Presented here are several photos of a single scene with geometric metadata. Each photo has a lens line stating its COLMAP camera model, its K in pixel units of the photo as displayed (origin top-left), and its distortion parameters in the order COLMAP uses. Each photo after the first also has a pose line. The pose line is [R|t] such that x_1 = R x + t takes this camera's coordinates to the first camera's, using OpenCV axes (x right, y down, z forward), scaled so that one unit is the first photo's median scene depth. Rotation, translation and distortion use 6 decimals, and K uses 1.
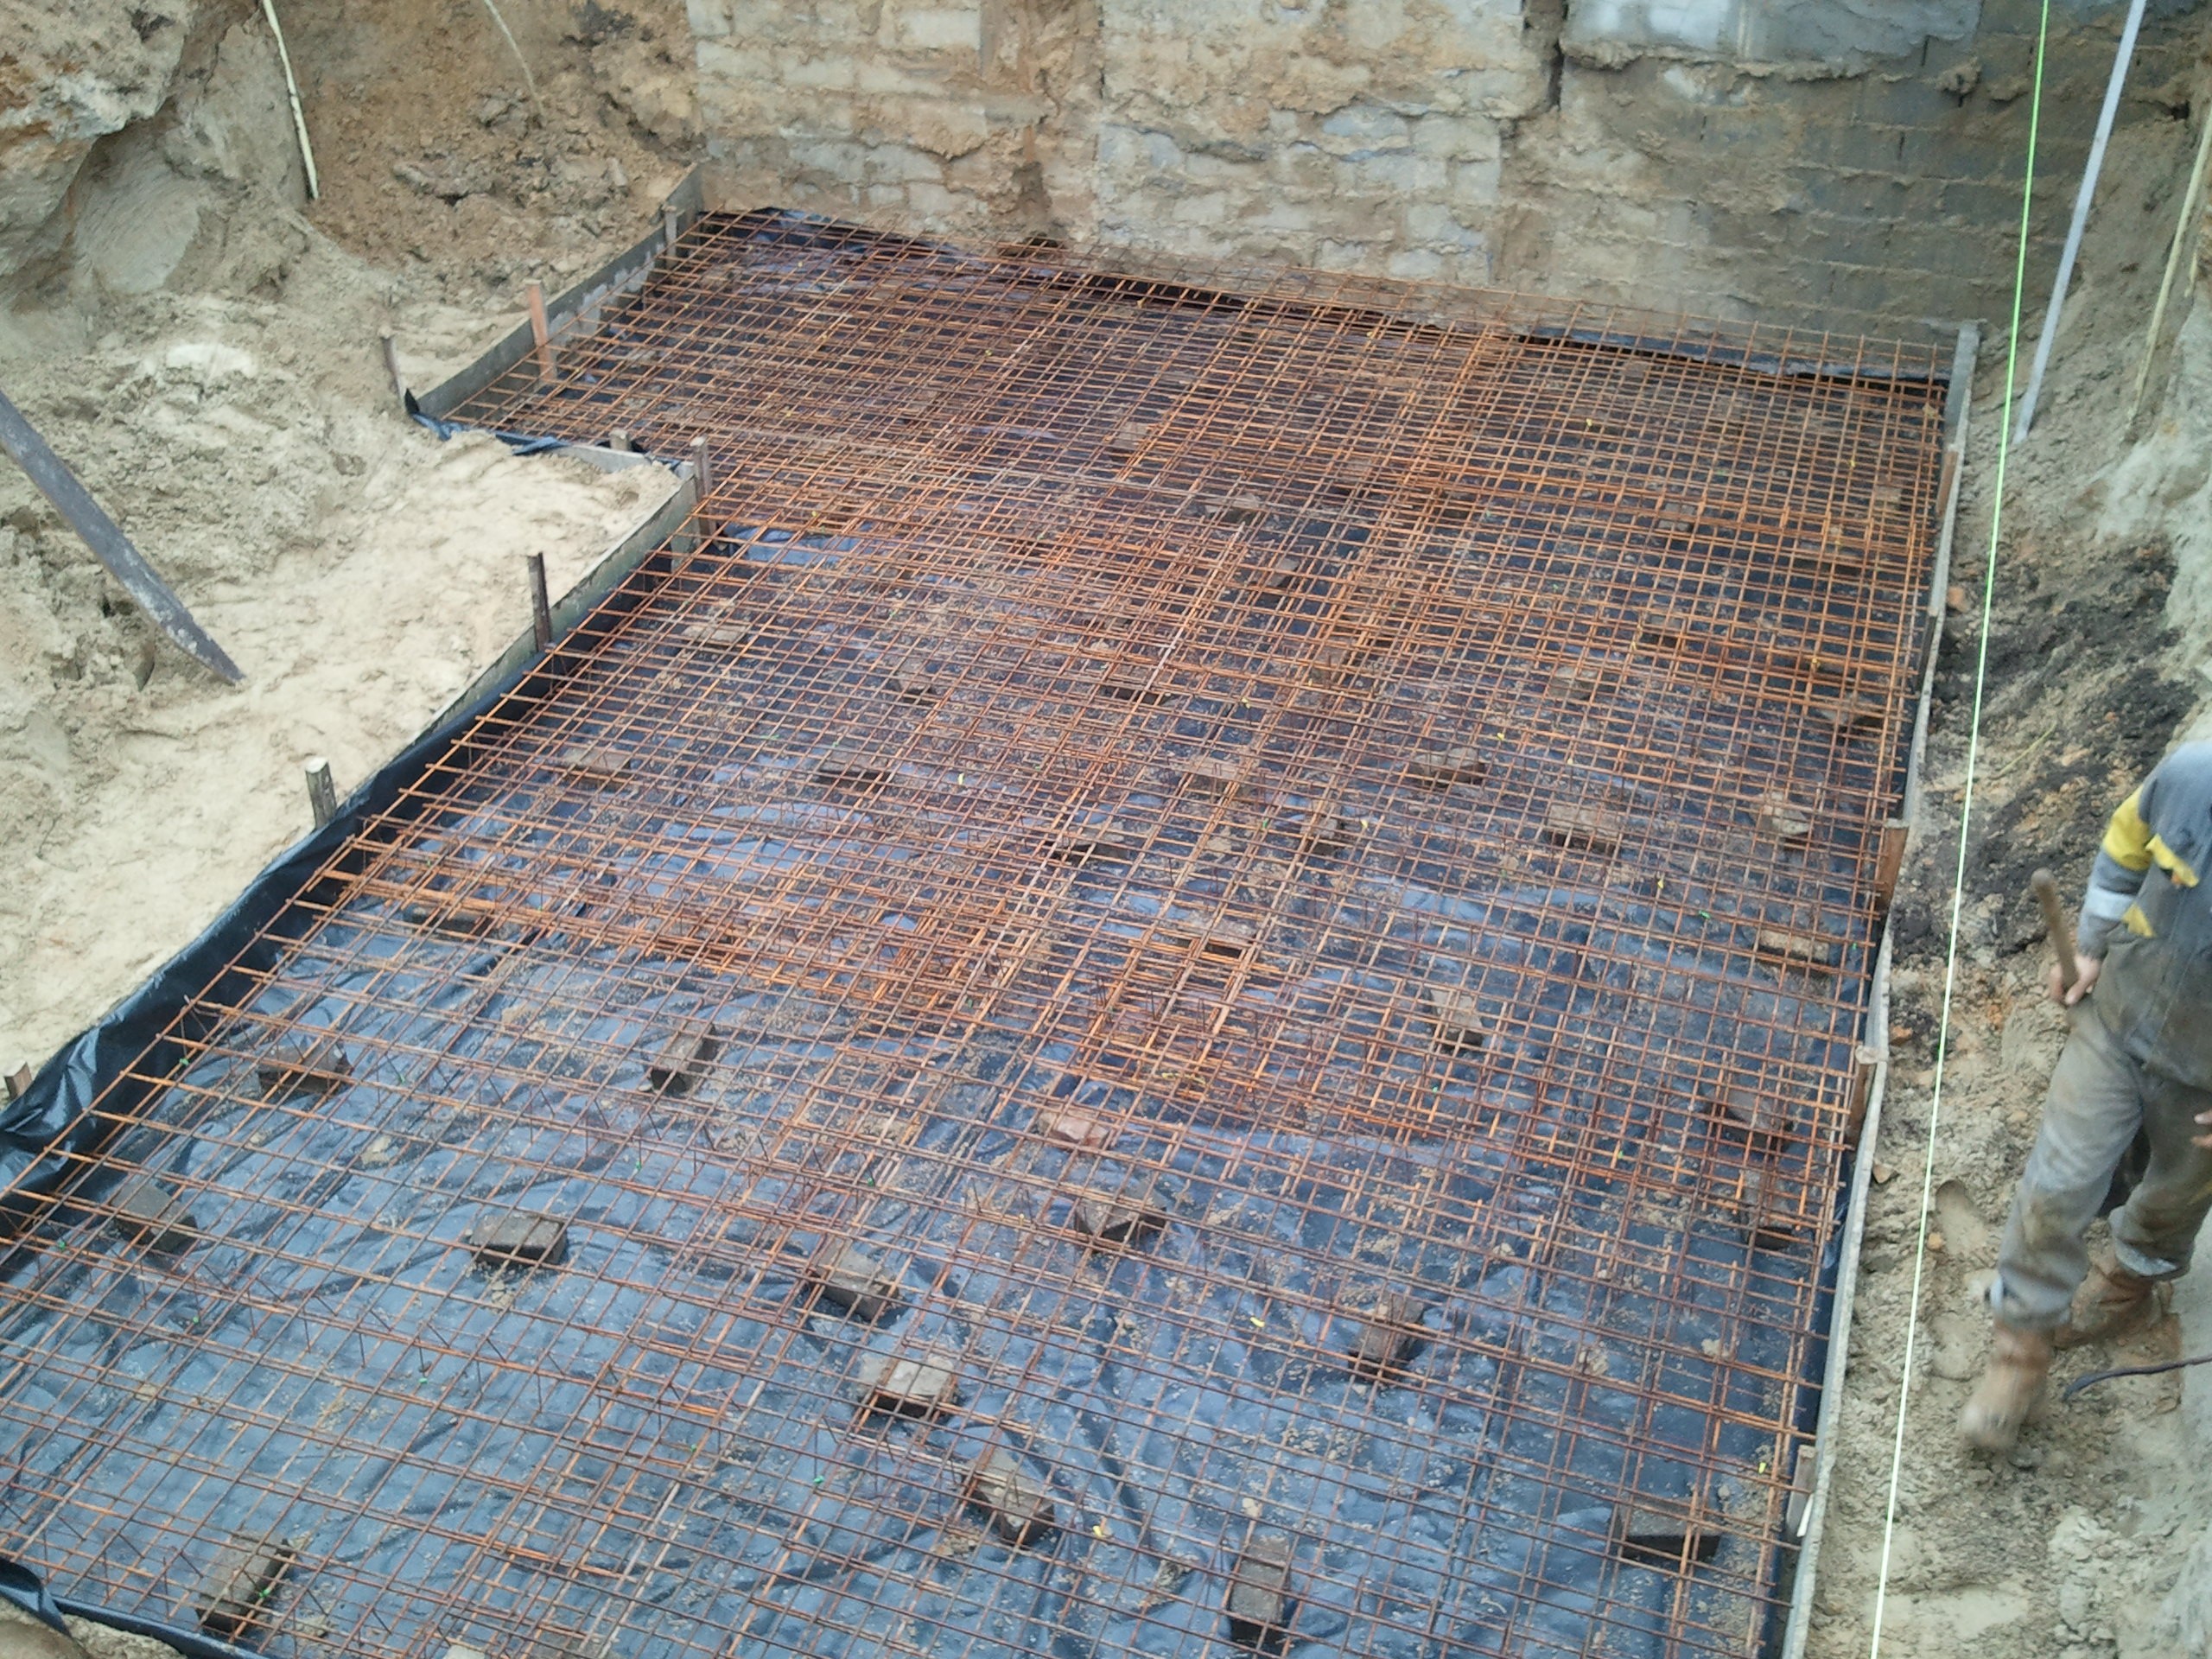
lens RADIAL K [[2382.3, 0, 1106.0], [0, 2382.3, 829.5], [0, 0, 1]] dist [0.038288, -0.203635]
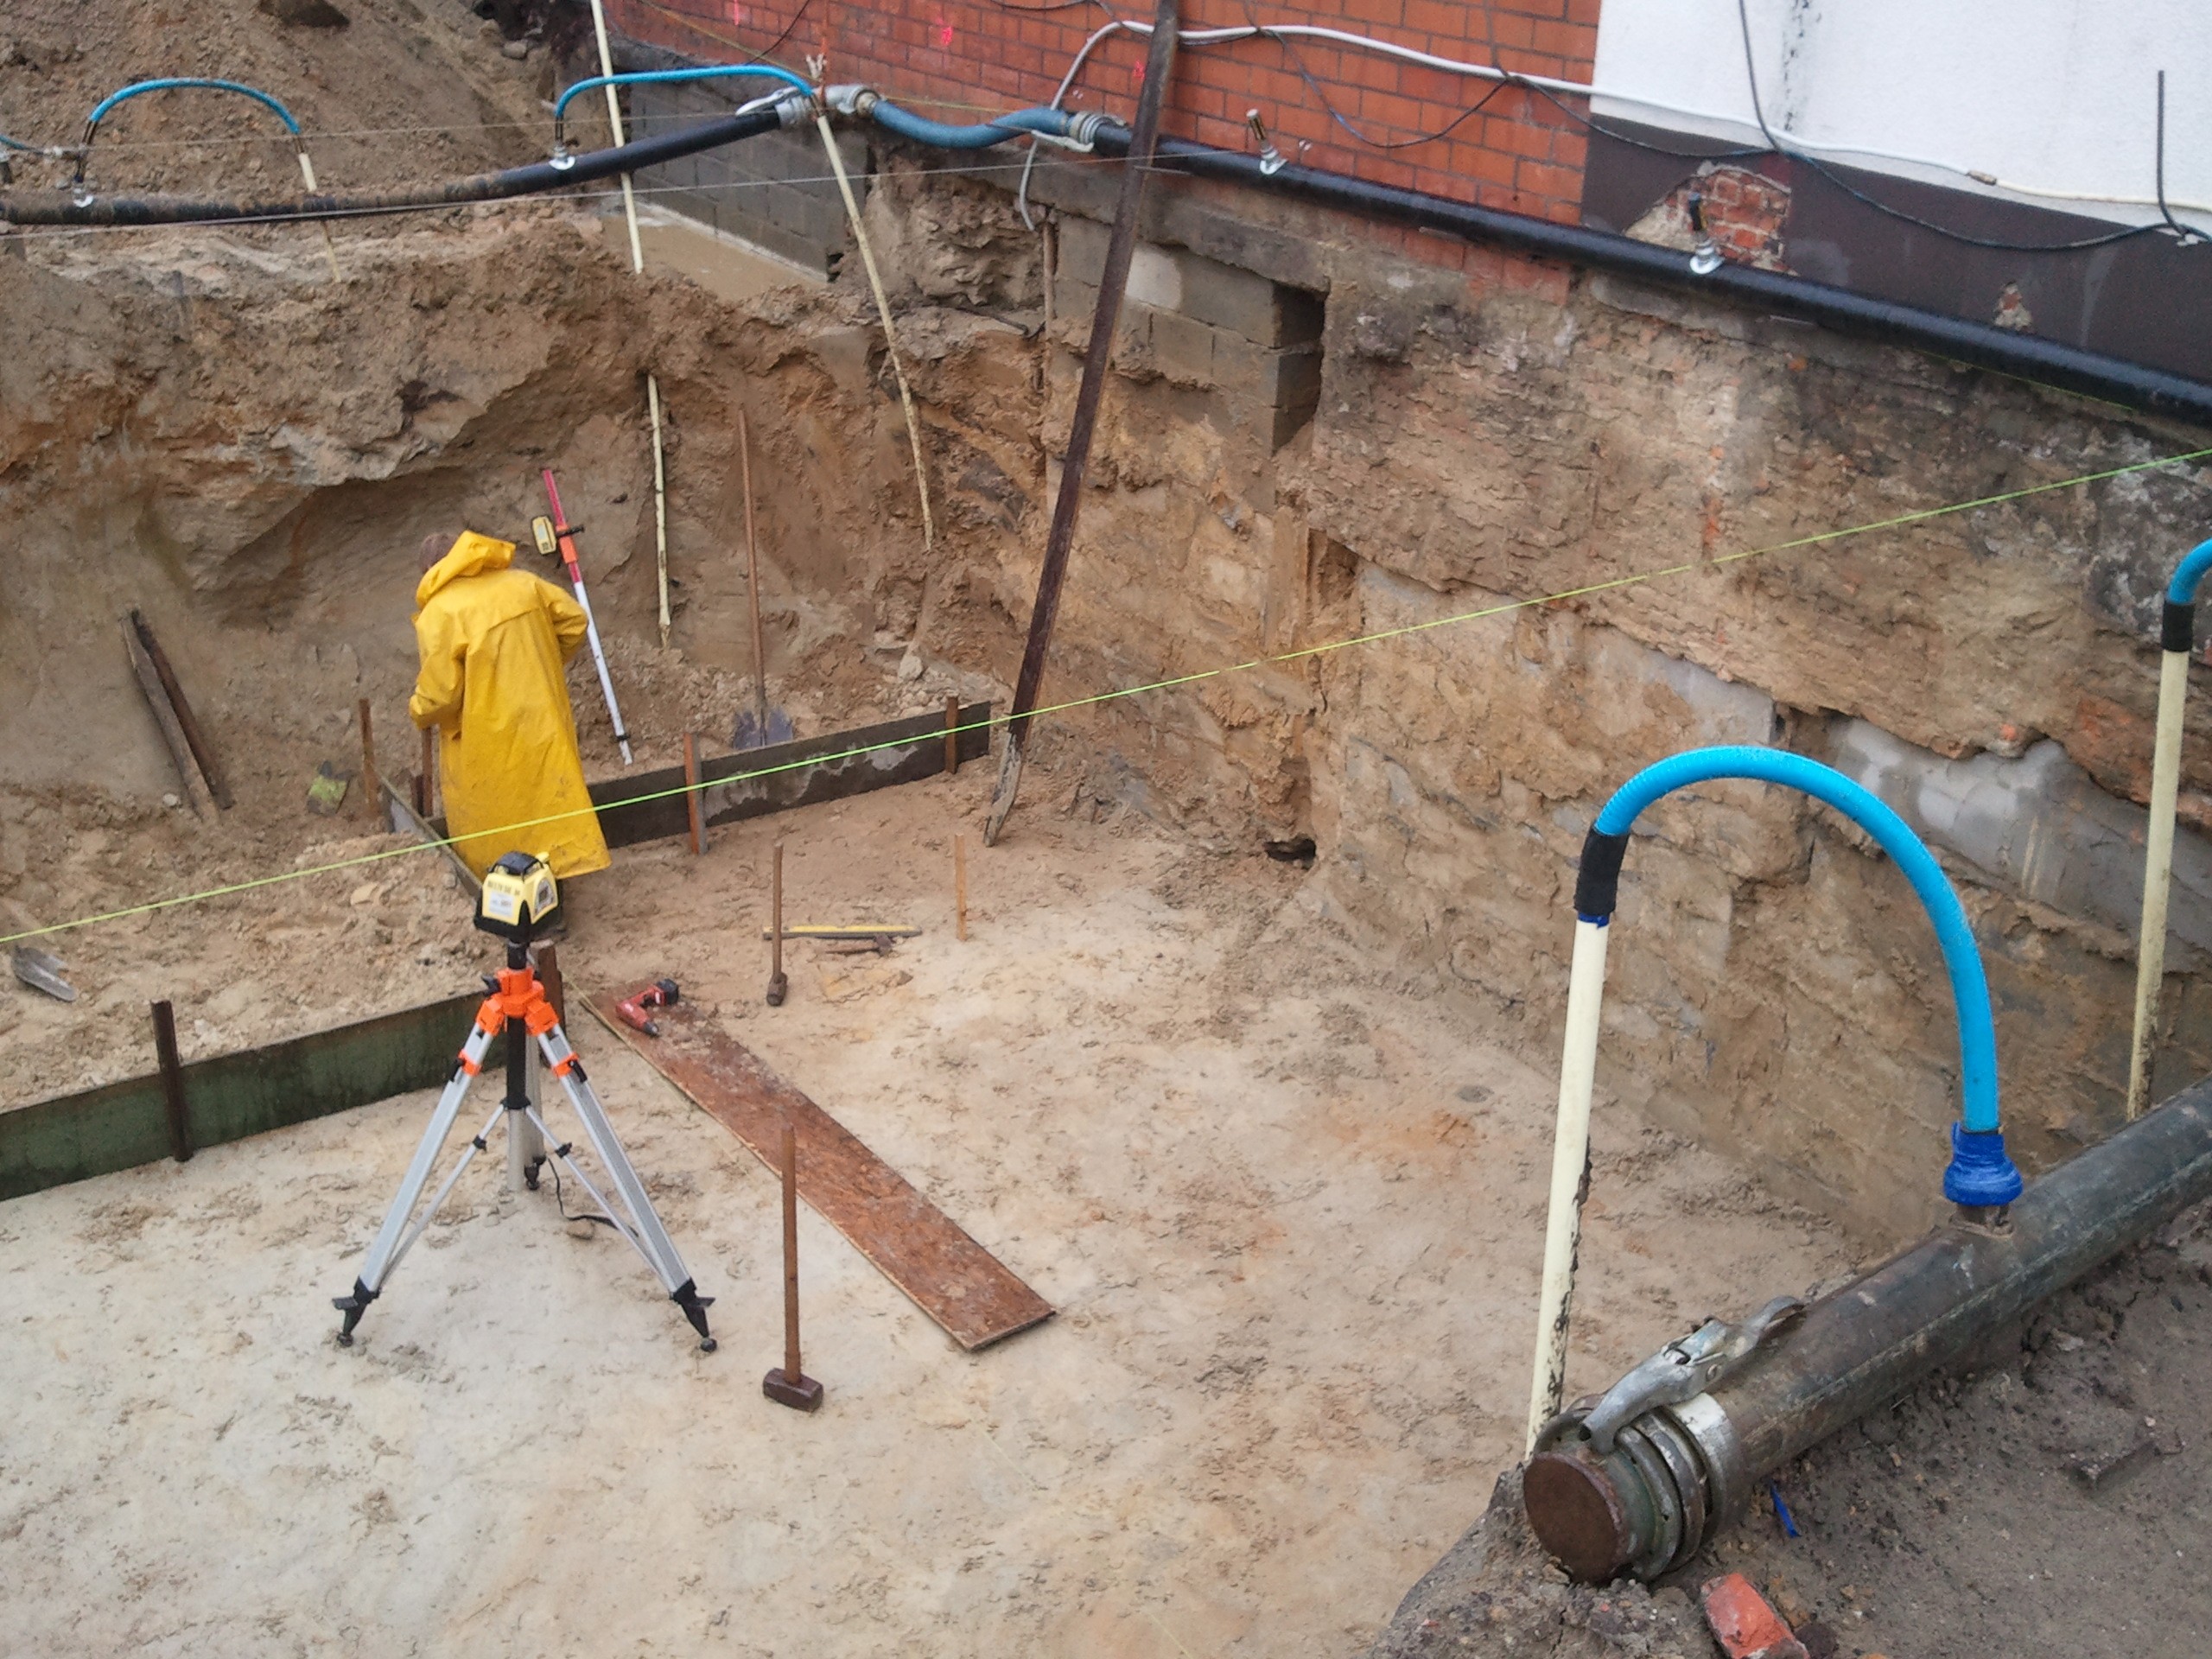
lens RADIAL K [[2382.3, 0, 1106.0], [0, 2382.3, 829.5], [0, 0, 1]] dist [0.038288, -0.203635]
pose [[0.779998, 0.284012, -0.557620, 0.408552], [-0.371641, 0.927154, -0.047626, -0.202837], [0.503473, 0.244382, 0.828729, 0.302848]]
